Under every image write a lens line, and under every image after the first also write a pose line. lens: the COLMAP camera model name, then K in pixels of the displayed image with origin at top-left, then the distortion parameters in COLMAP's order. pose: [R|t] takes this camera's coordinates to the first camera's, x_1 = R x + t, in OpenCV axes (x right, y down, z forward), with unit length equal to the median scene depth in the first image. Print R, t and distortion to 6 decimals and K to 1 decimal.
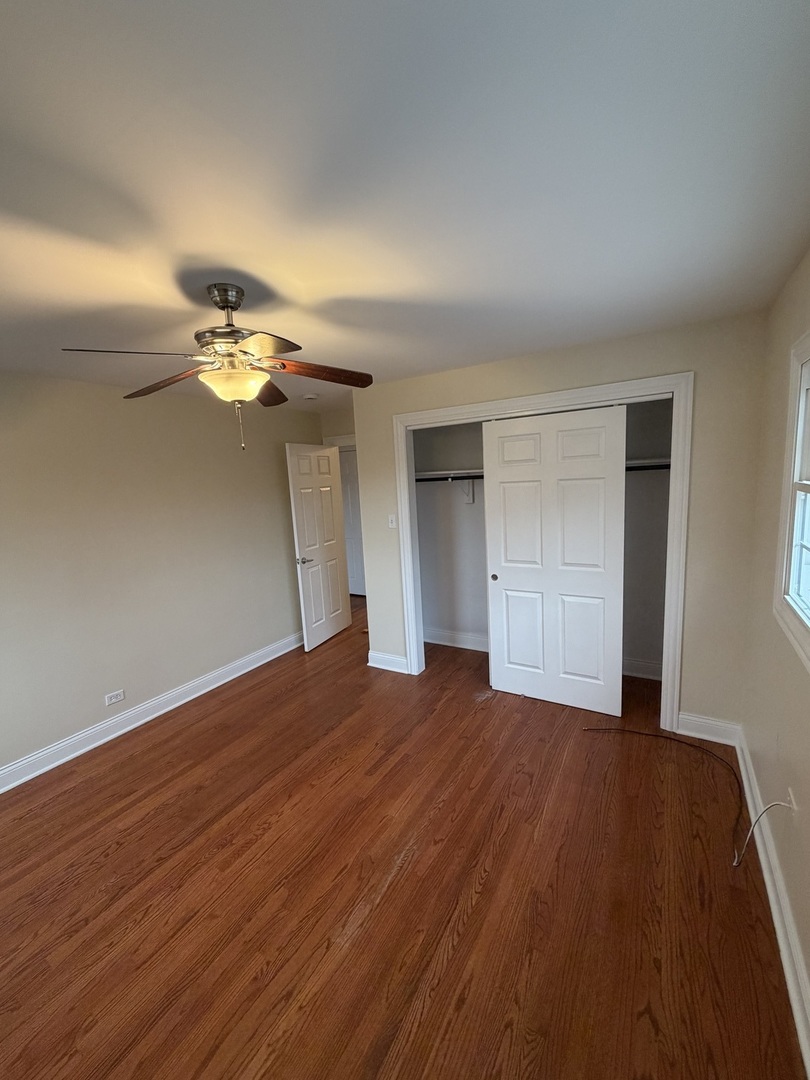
lens RADIAL K [[427.6, 0, 402.5], [0, 427.6, 542.9], [0, 0, 1]] dist [0.000390, -0.000149]
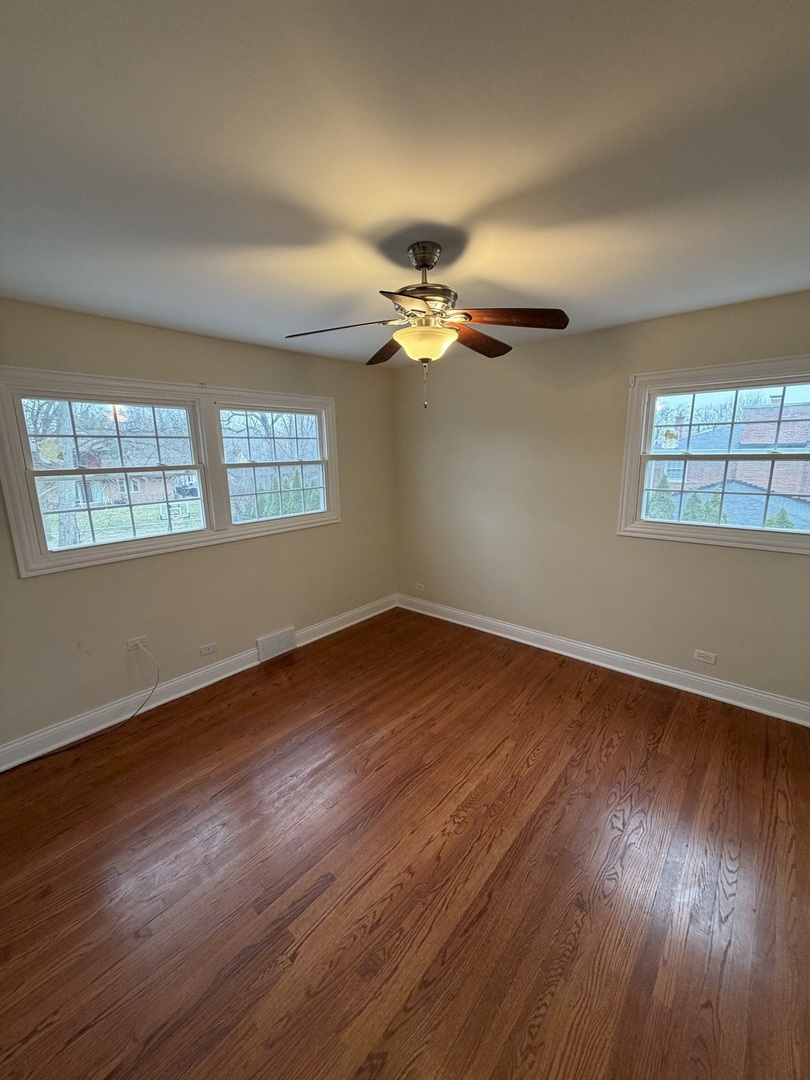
lens RADIAL K [[427.6, 0, 405.6], [0, 427.6, 537.2], [0, 0, 1]] dist [0.000390, -0.000149]
pose [[-0.983973, 0.037951, 0.174231, -0.436066], [0.094939, 0.938586, 0.331728, -0.242895], [-0.150941, 0.342953, -0.927146, 1.837707]]
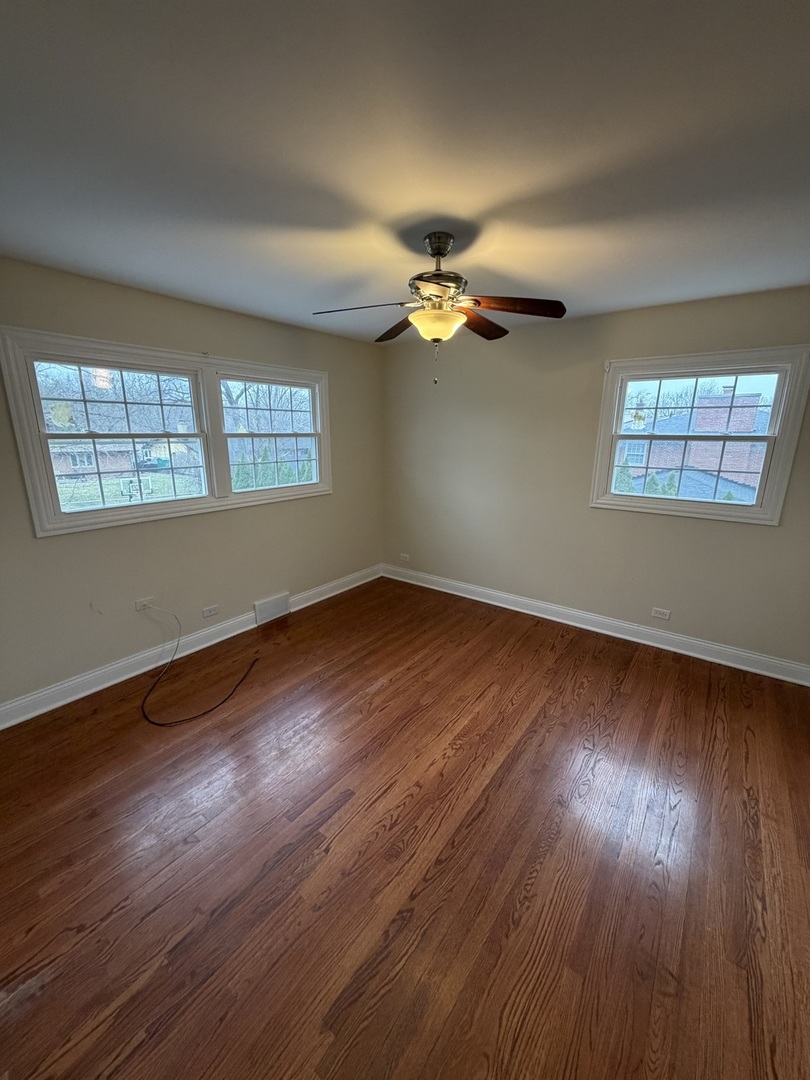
lens RADIAL K [[427.6, 0, 405.2], [0, 427.6, 537.0], [0, 0, 1]] dist [0.000390, -0.000149]
pose [[-0.994685, 0.023569, 0.100230, -0.350055], [0.060038, 0.923598, 0.378633, -0.247989], [-0.083648, 0.382638, -0.920104, 1.978510]]
